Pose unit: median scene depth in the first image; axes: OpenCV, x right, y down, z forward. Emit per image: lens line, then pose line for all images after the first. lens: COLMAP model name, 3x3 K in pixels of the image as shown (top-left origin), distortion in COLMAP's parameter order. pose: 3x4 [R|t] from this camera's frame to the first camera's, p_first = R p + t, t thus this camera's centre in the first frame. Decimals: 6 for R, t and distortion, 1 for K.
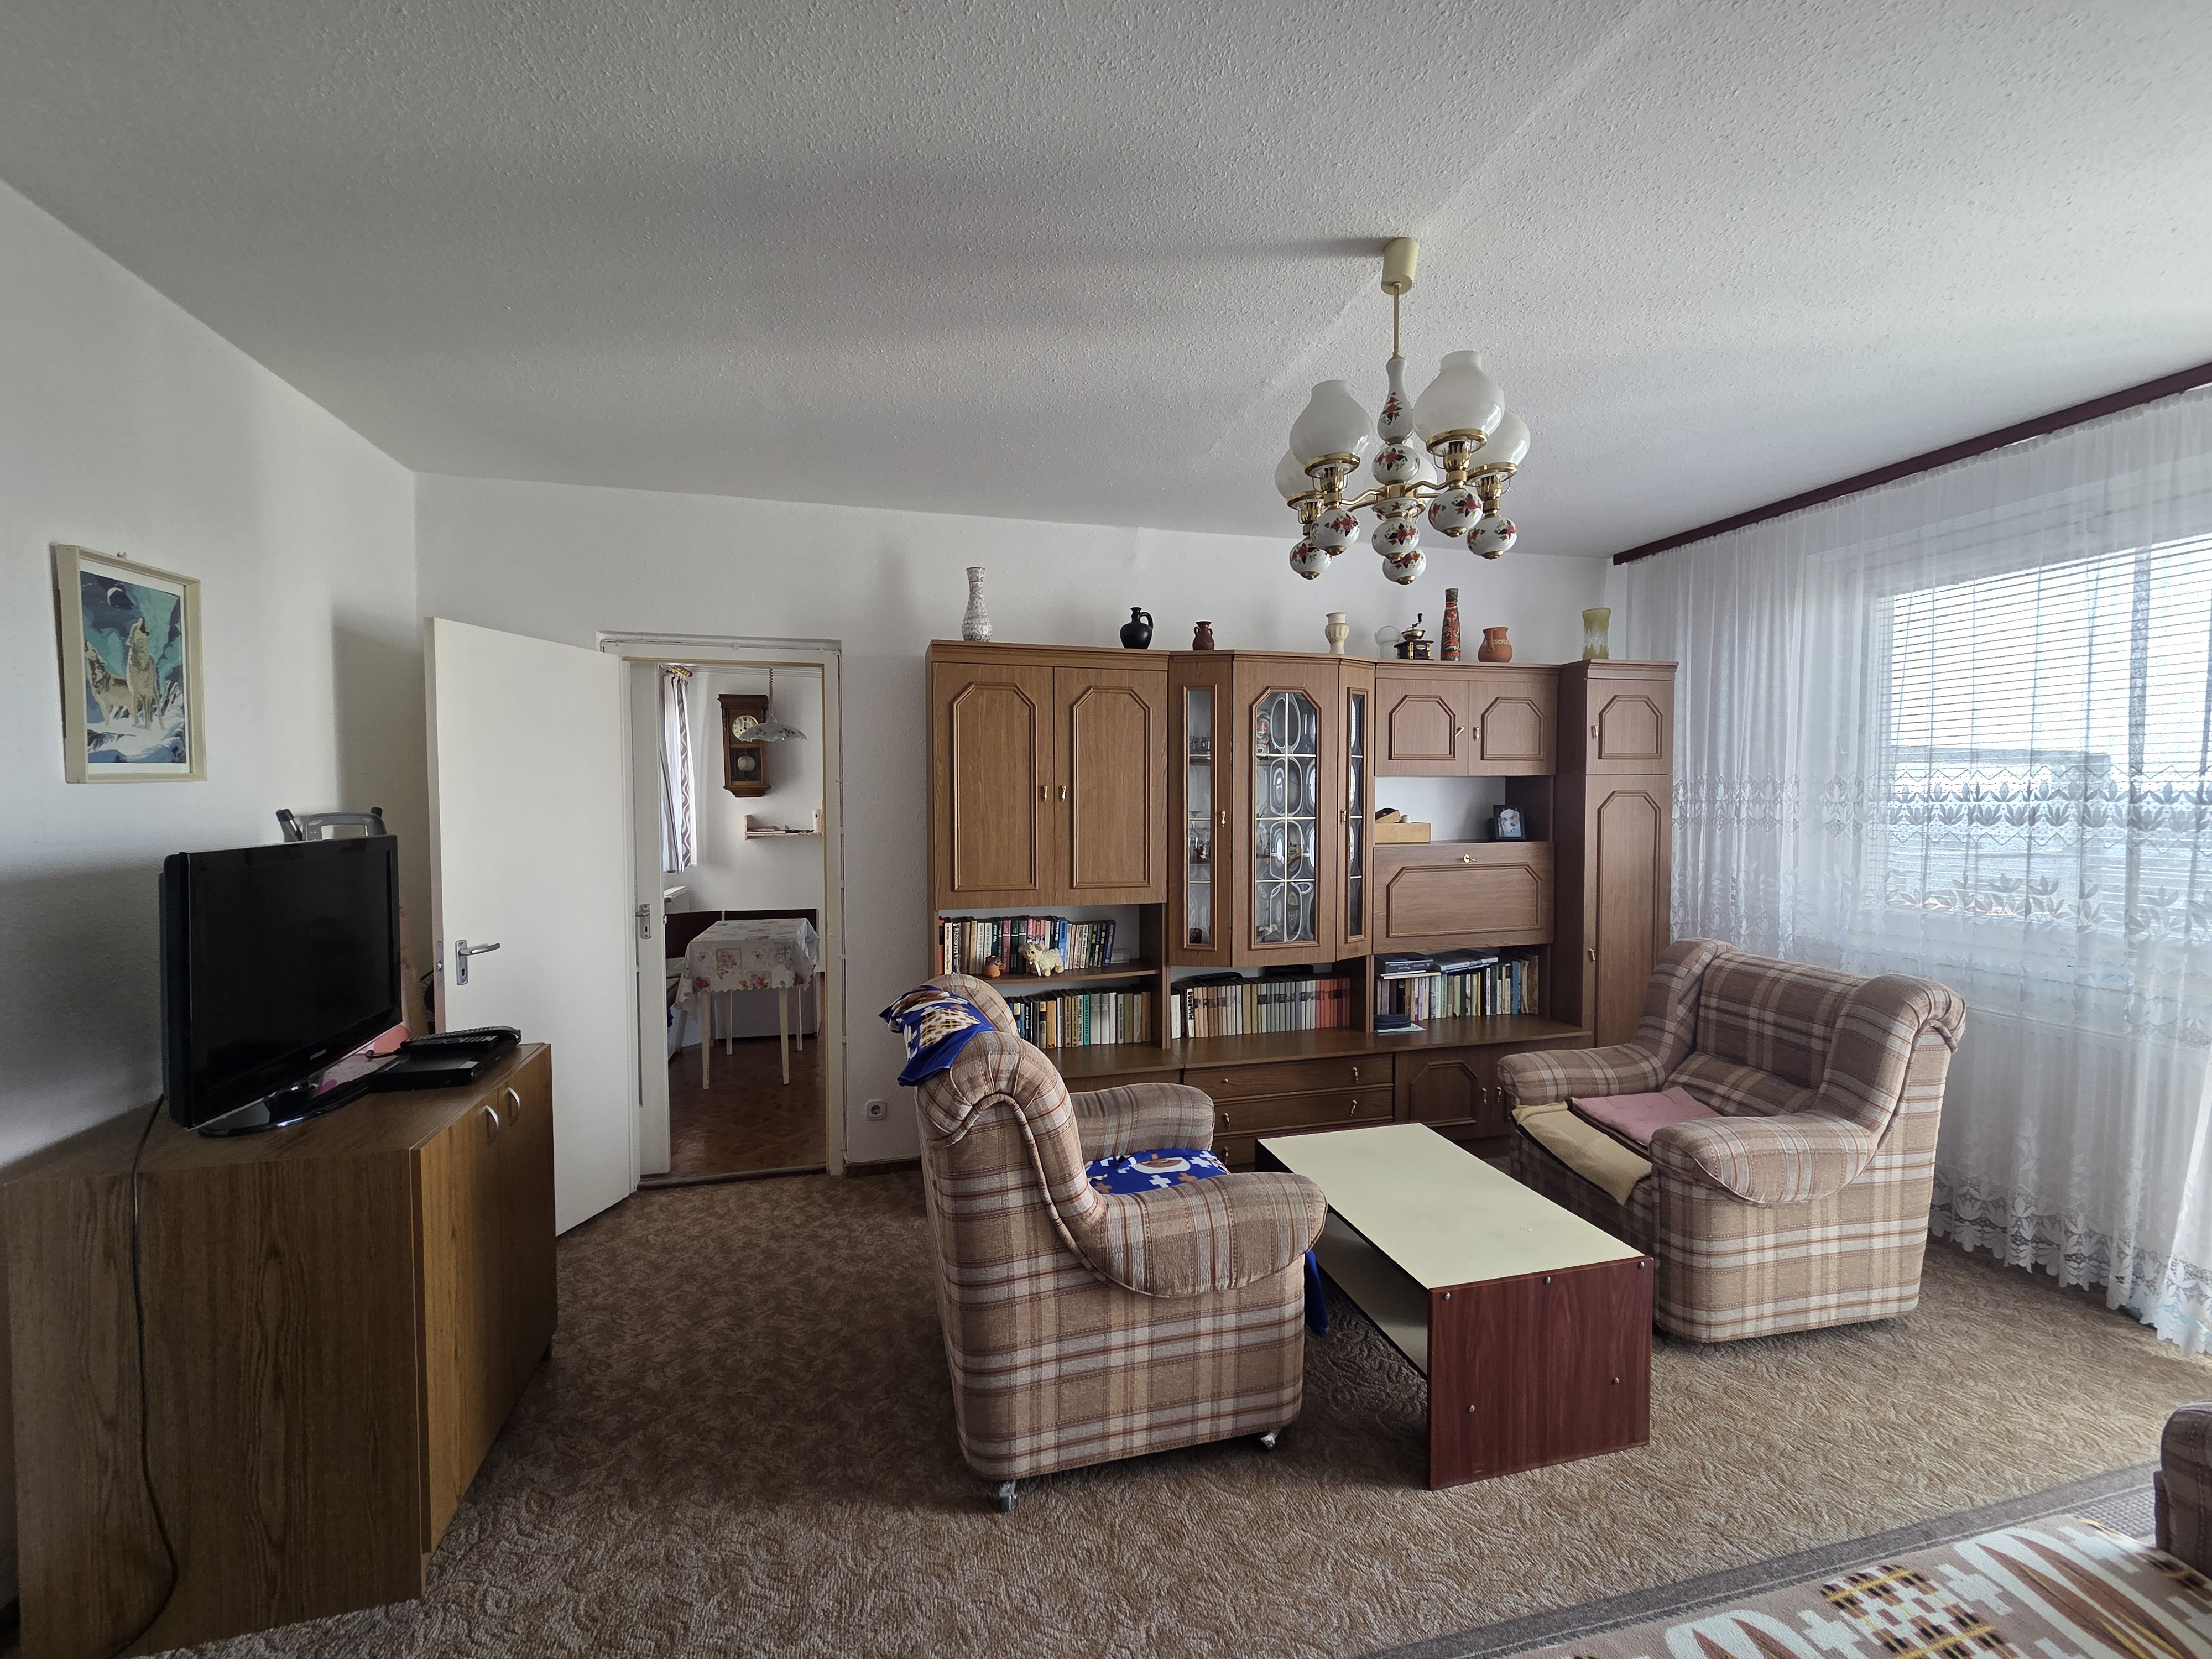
lens RADIAL K [[900.7, 0, 1094.2], [0, 900.7, 837.0], [0, 0, 1]] dist [0.005213, -0.001405]
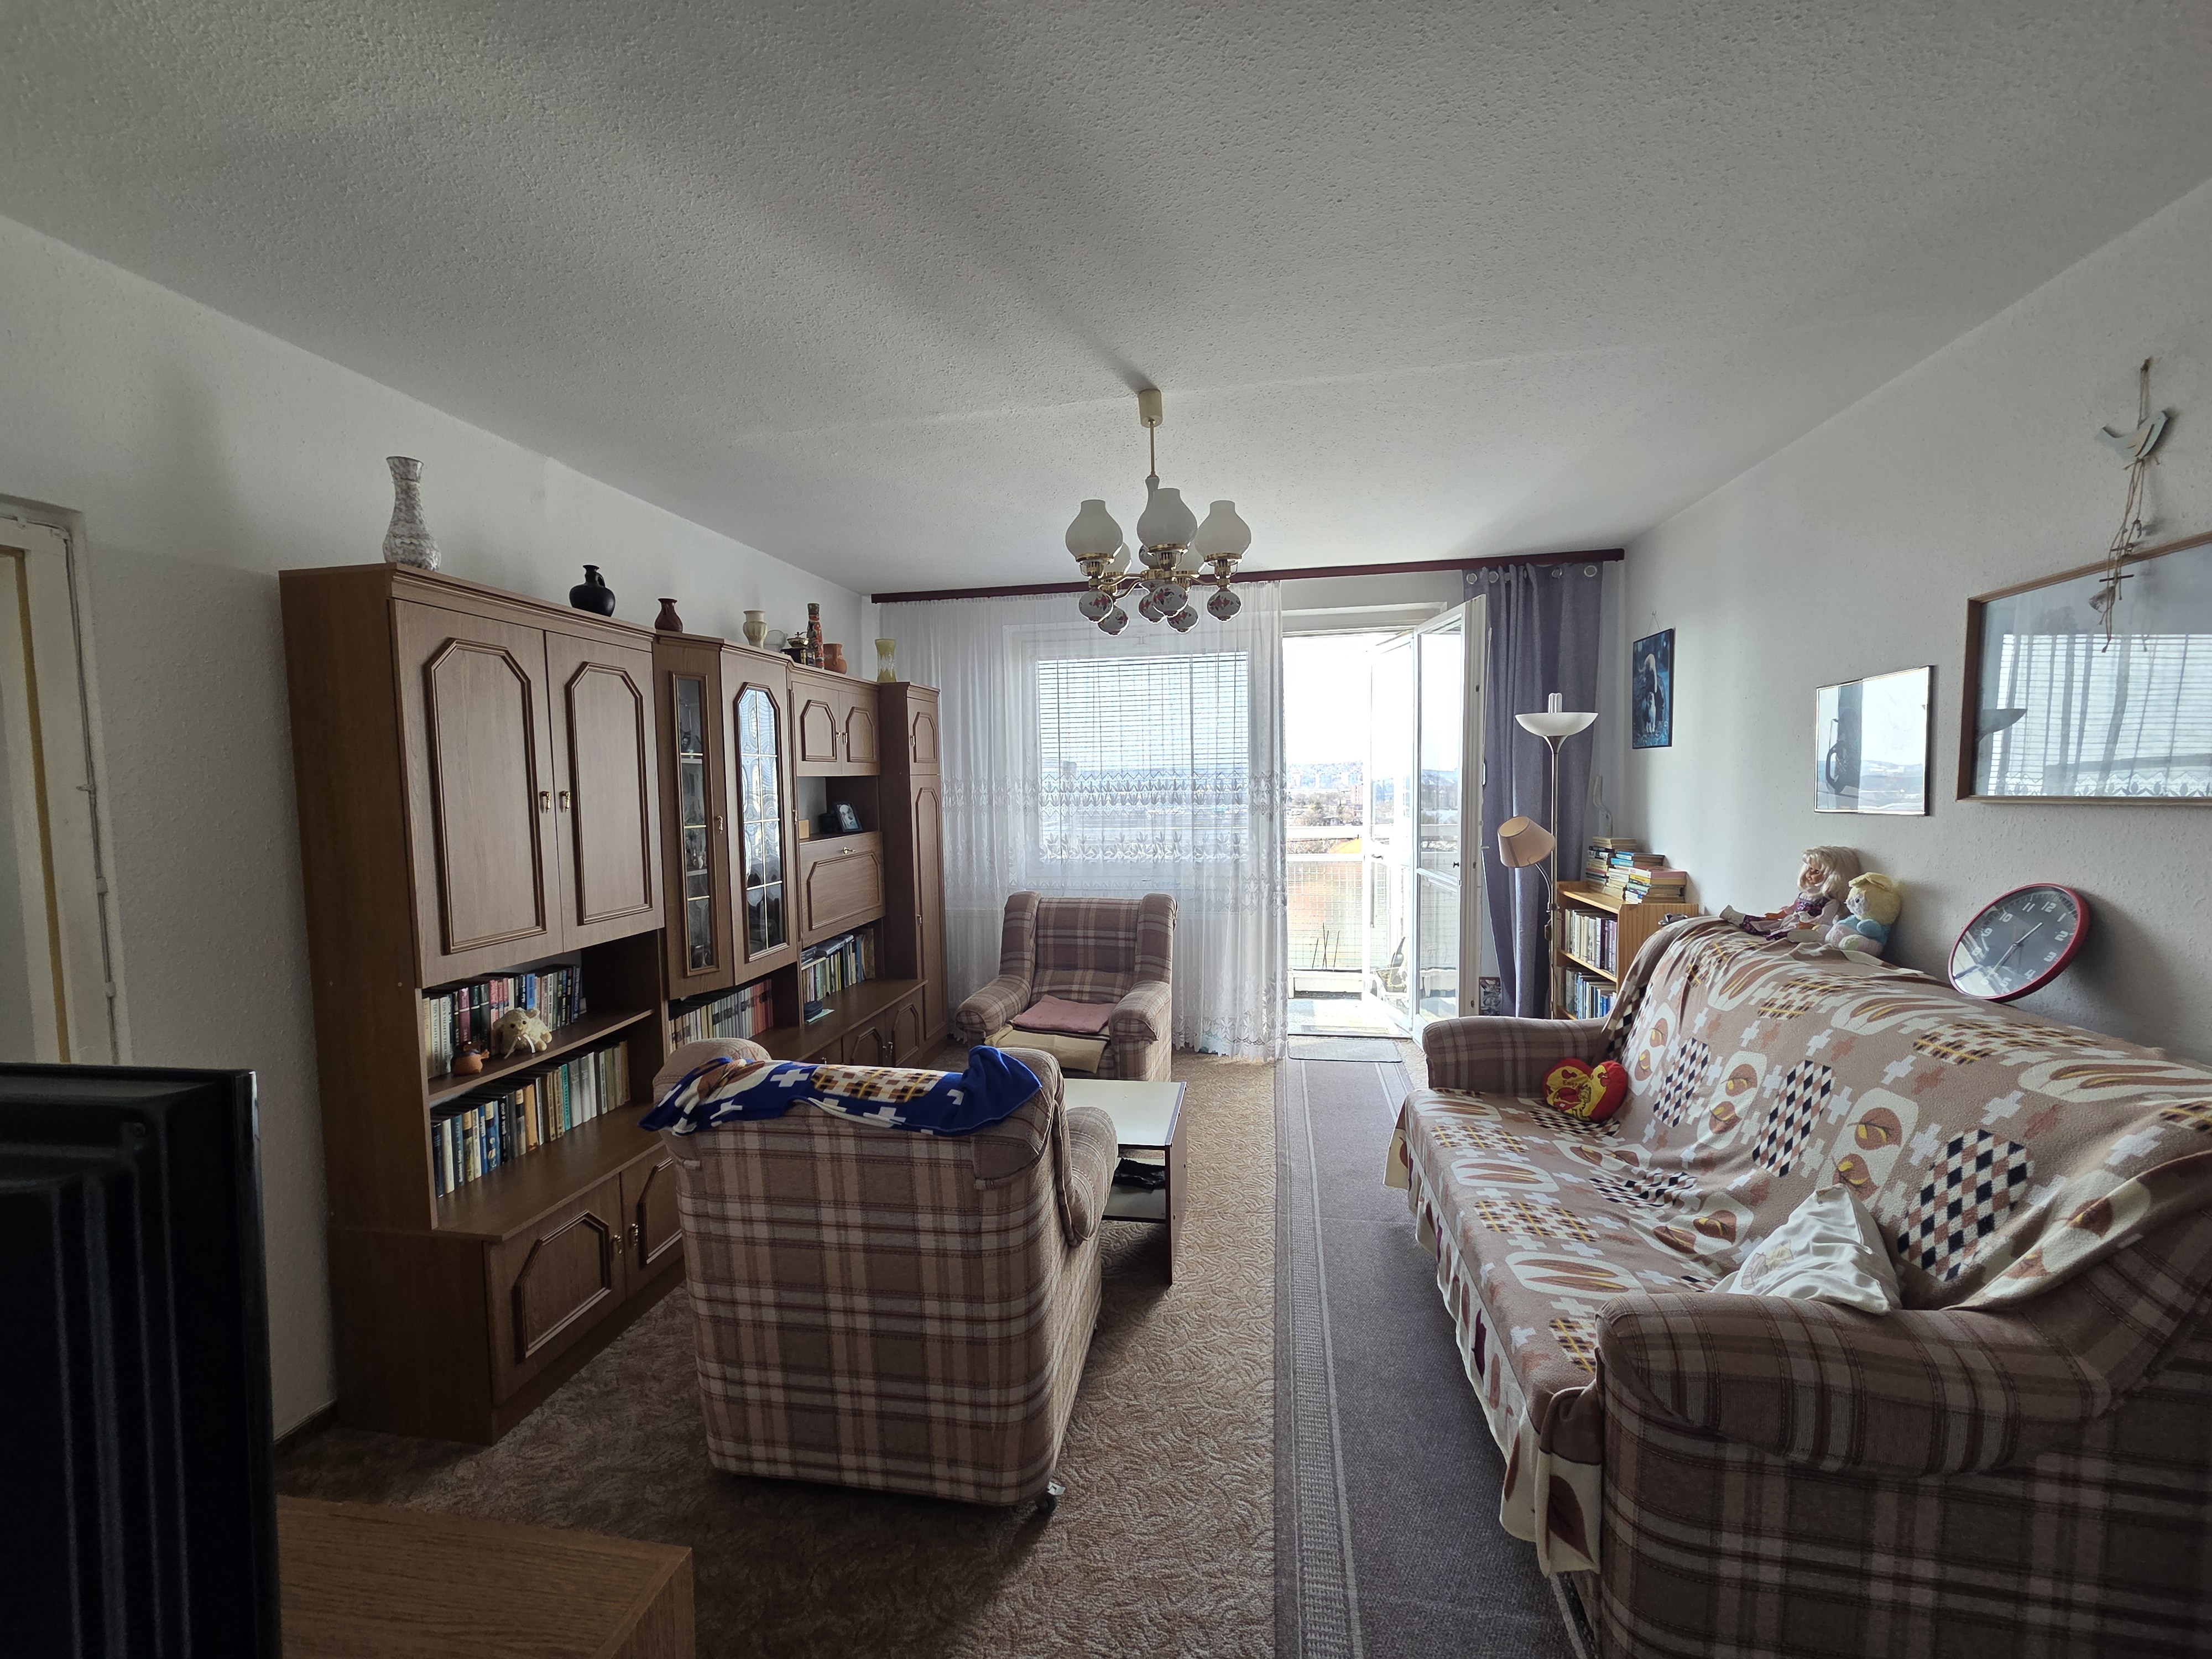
lens RADIAL K [[900.7, 0, 1091.2], [0, 900.7, 837.9], [0, 0, 1]] dist [0.005213, -0.001405]
pose [[0.419175, -0.063040, 0.905714, -0.524344], [0.054457, 0.997536, 0.044228, -0.026868], [-0.906271, 0.030783, 0.421575, 0.281384]]
